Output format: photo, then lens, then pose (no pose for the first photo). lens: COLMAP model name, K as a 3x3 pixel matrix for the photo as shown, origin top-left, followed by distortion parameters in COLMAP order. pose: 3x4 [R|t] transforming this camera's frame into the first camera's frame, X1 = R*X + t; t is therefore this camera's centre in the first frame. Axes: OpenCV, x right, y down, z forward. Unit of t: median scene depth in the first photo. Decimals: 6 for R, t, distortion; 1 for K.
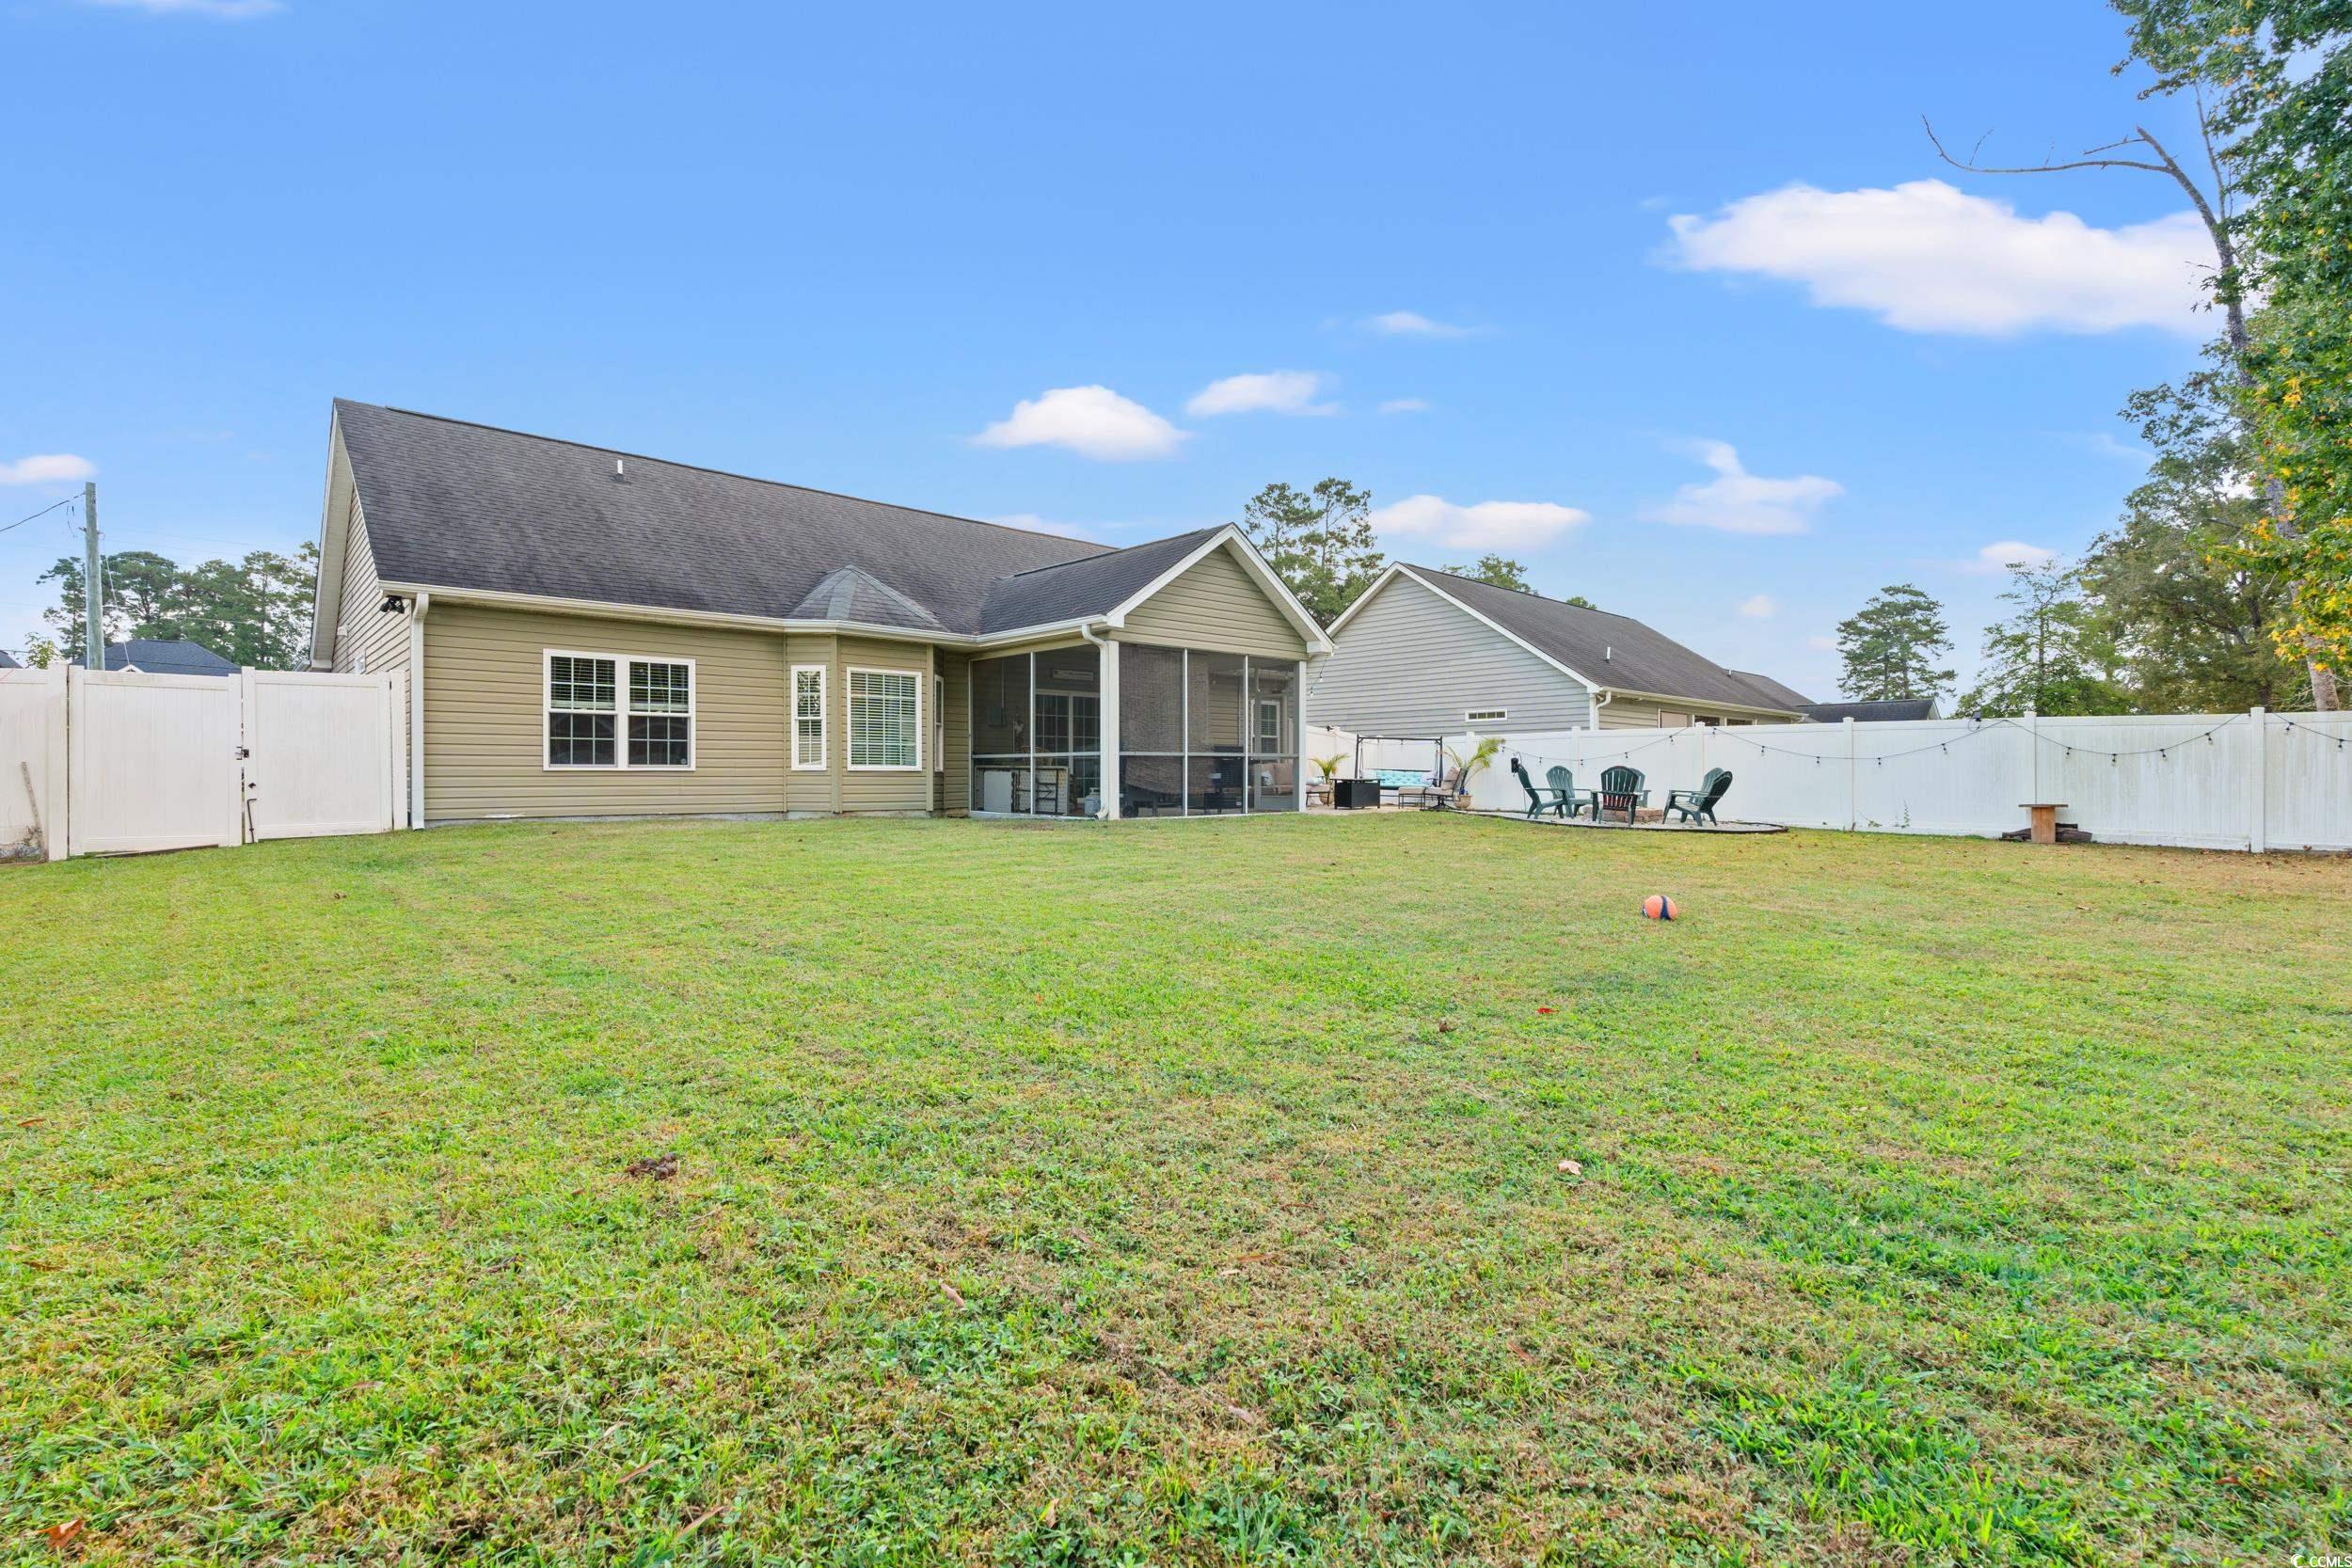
lens RADIAL K [[1031.6, 0, 1172.5], [0, 1031.6, 777.1], [0, 0, 1]] dist [-0.012290, 0.002946]
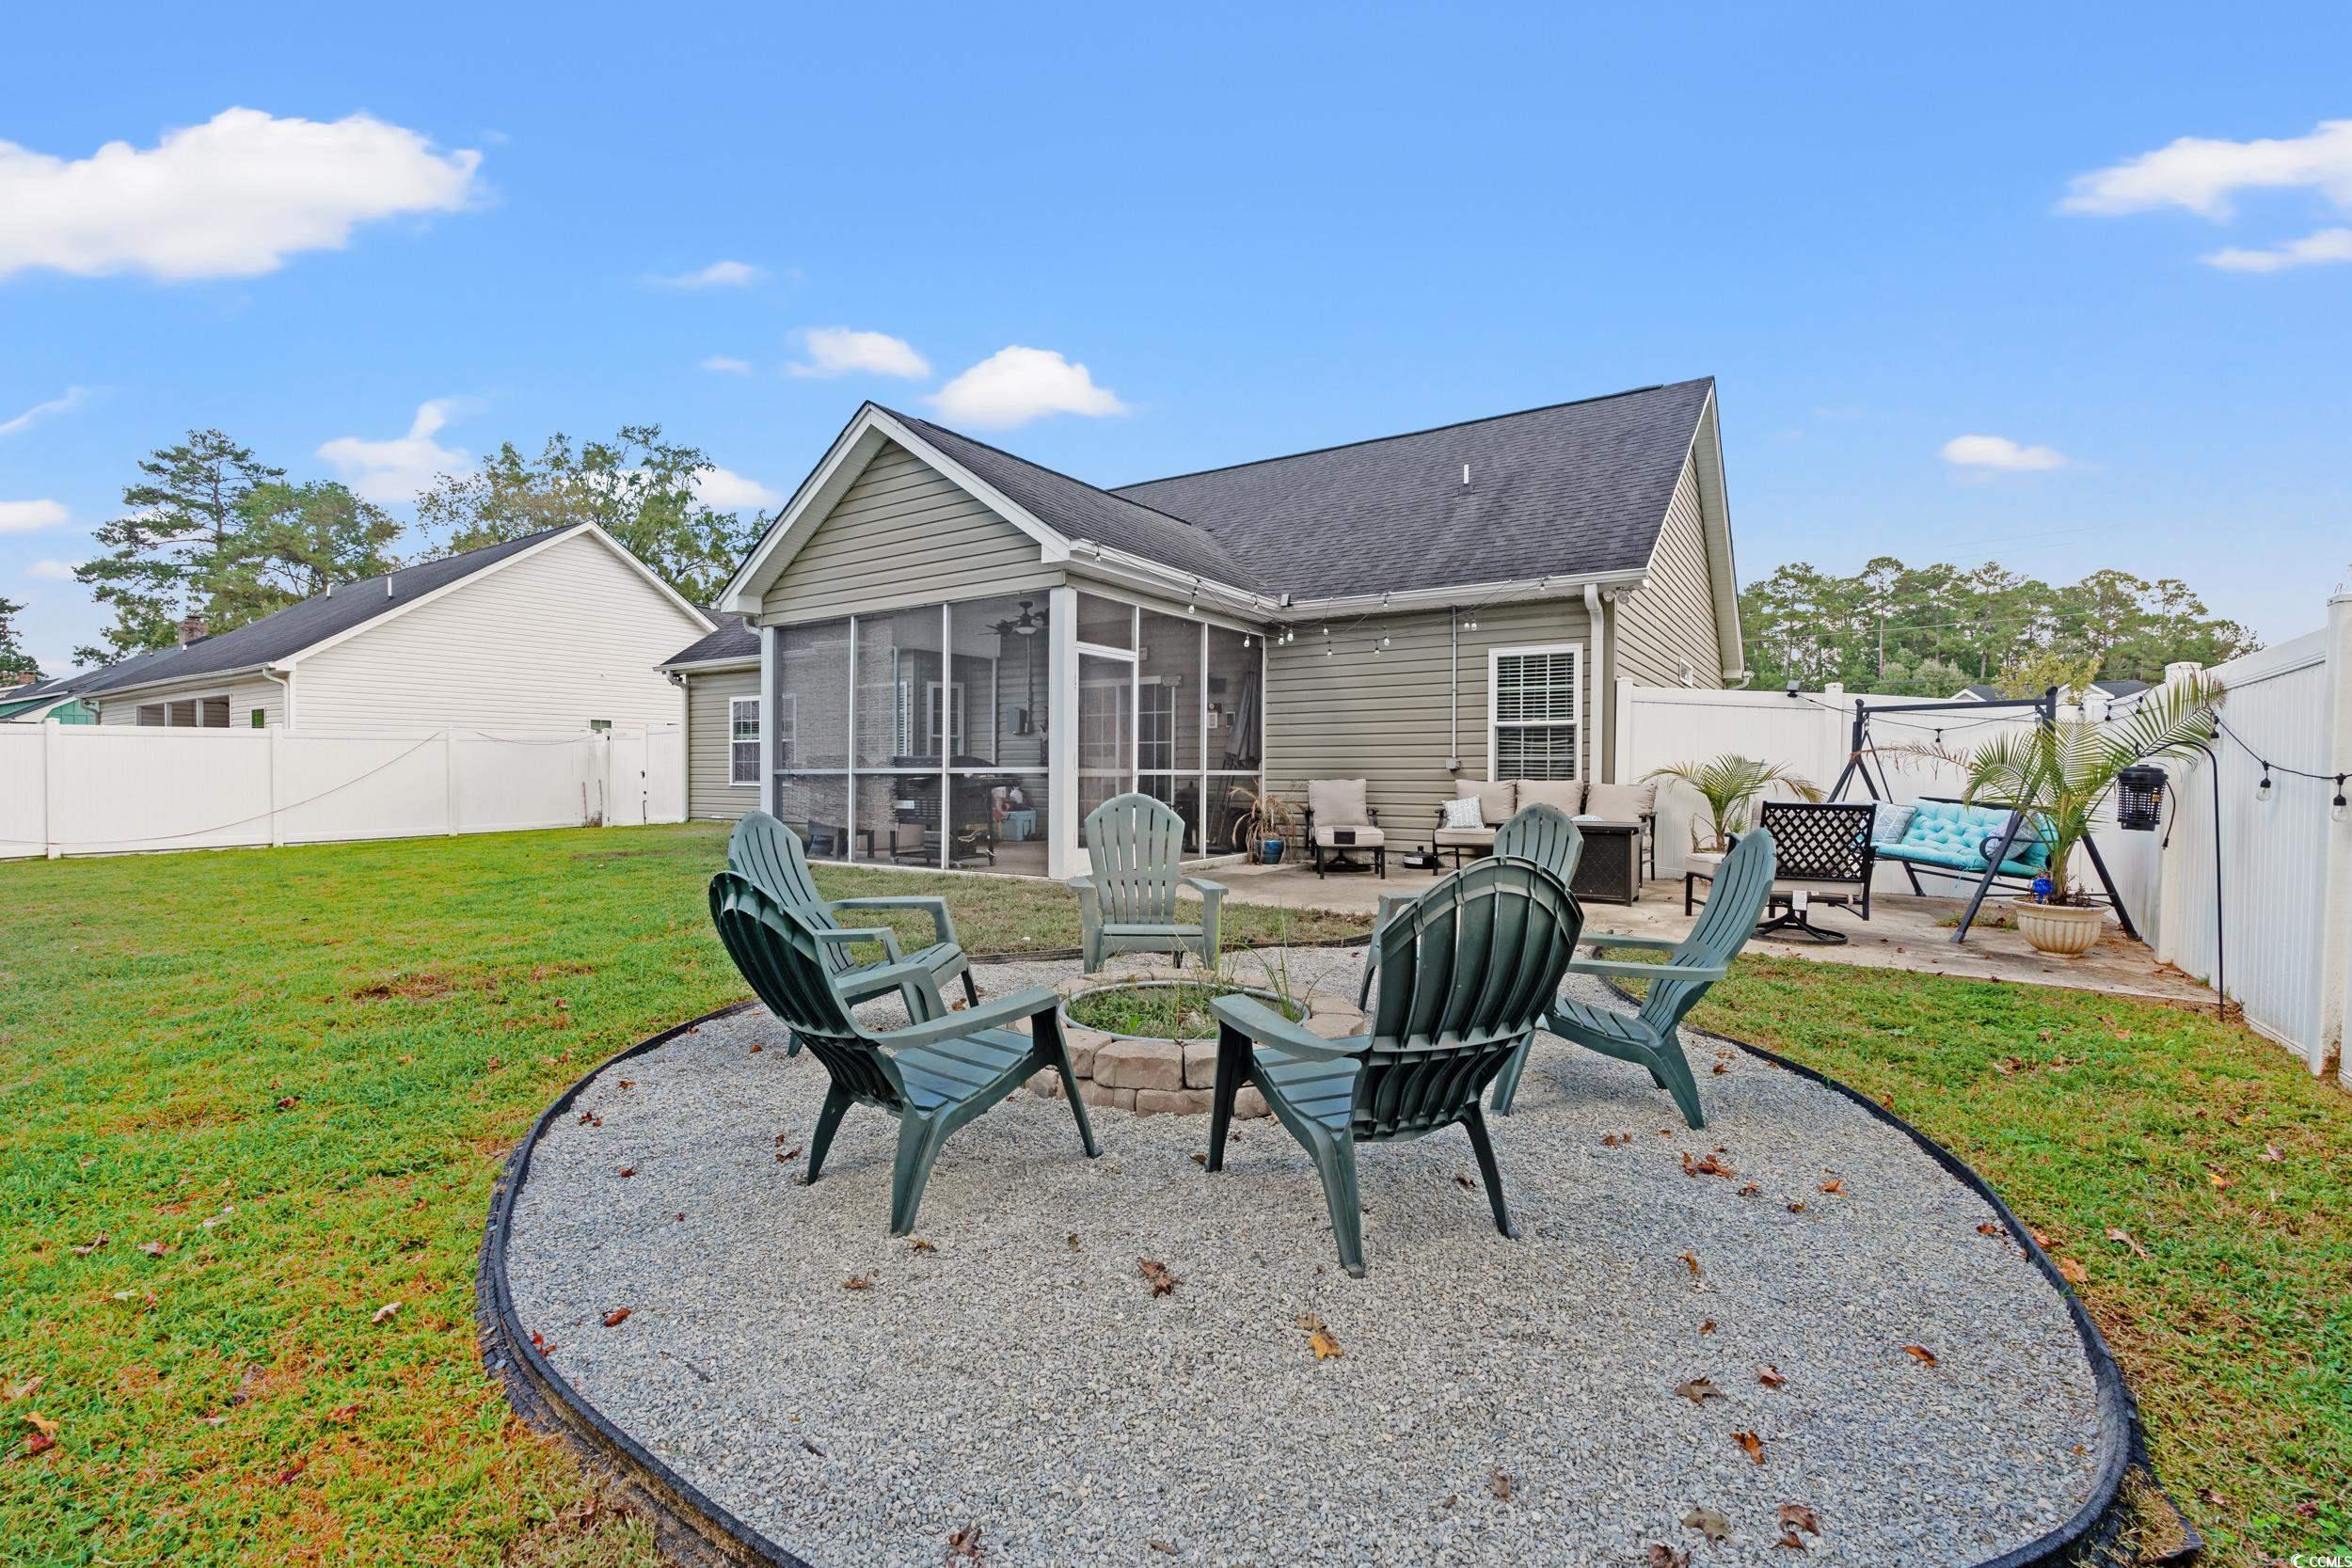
lens RADIAL K [[1031.6, 0, 1179.8], [0, 1031.6, 783.2], [0, 0, 1]] dist [-0.012290, 0.002946]
pose [[0.232392, 0.008782, -0.972582, 0.790650], [-0.007587, 0.999945, 0.007216, -0.022417], [0.972593, 0.005702, 0.232446, 1.154176]]
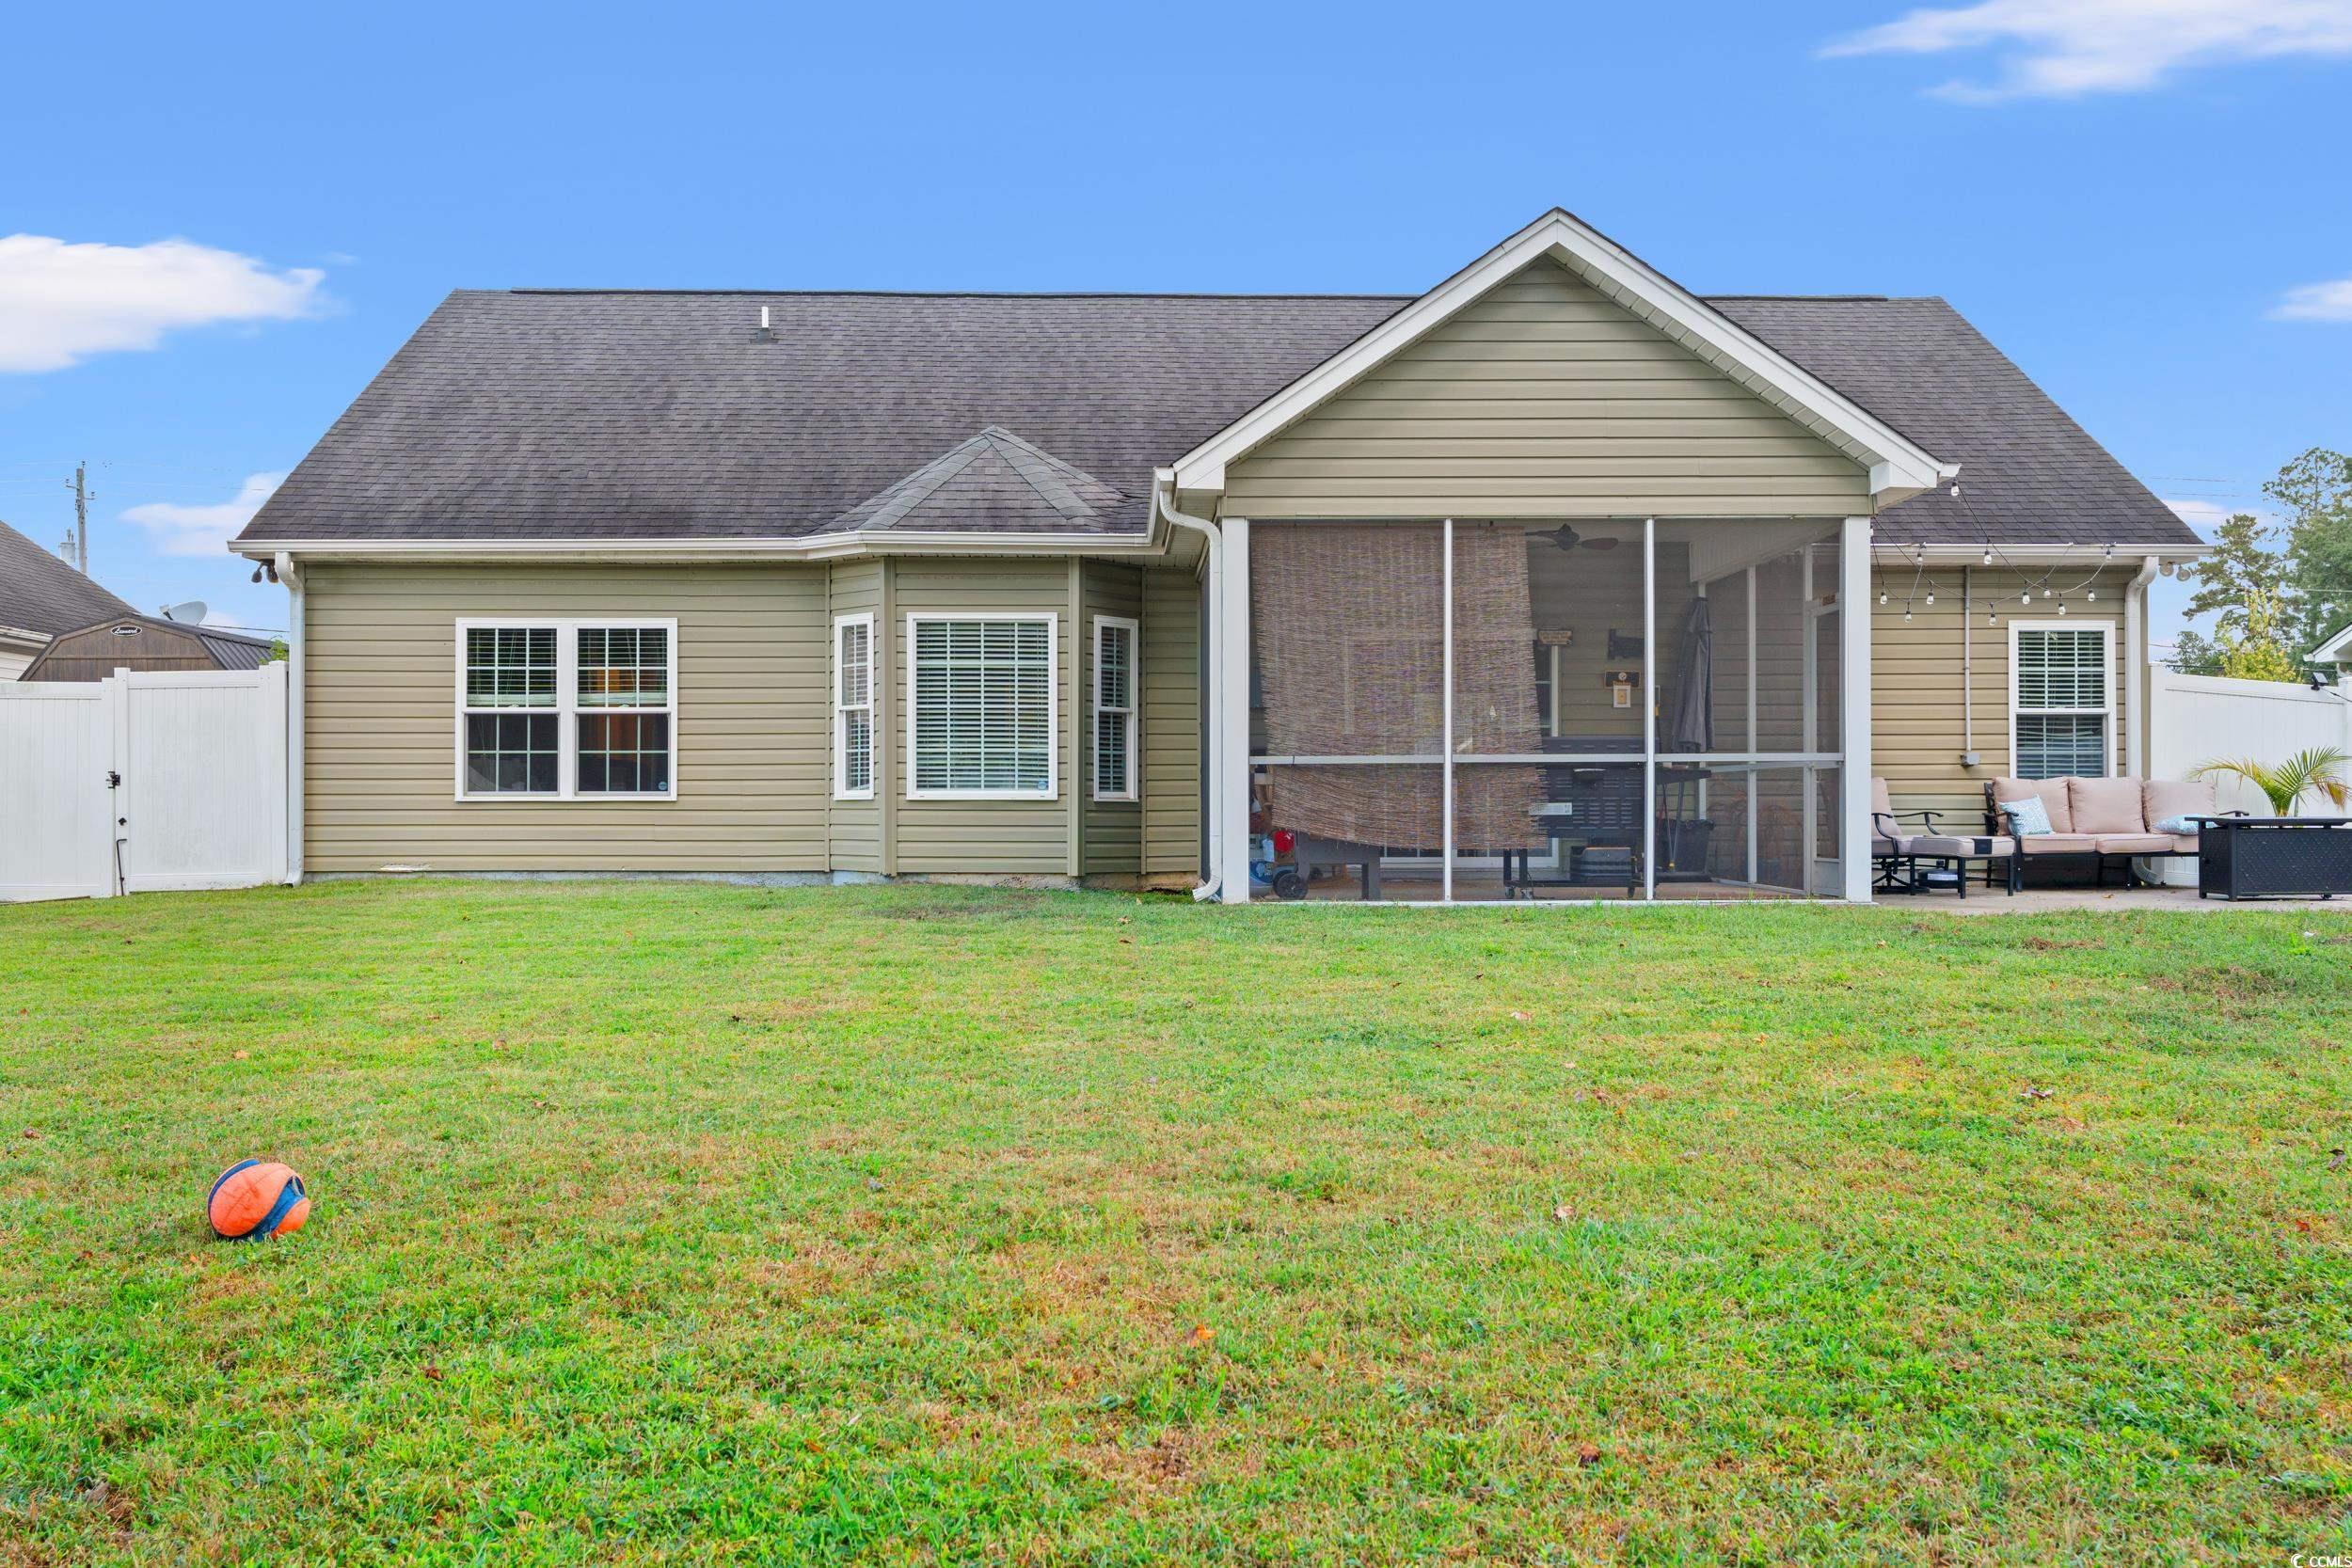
lens RADIAL K [[1943.0, 0, 1178.1], [0, 1943.0, 791.8], [0, 0, 1]] dist [-0.000833, -0.000598]
pose [[0.748015, -0.007329, -0.663642, 0.518770], [-0.001078, 0.999924, -0.012259, 0.002138], [0.663681, 0.009886, 0.747950, 0.338656]]
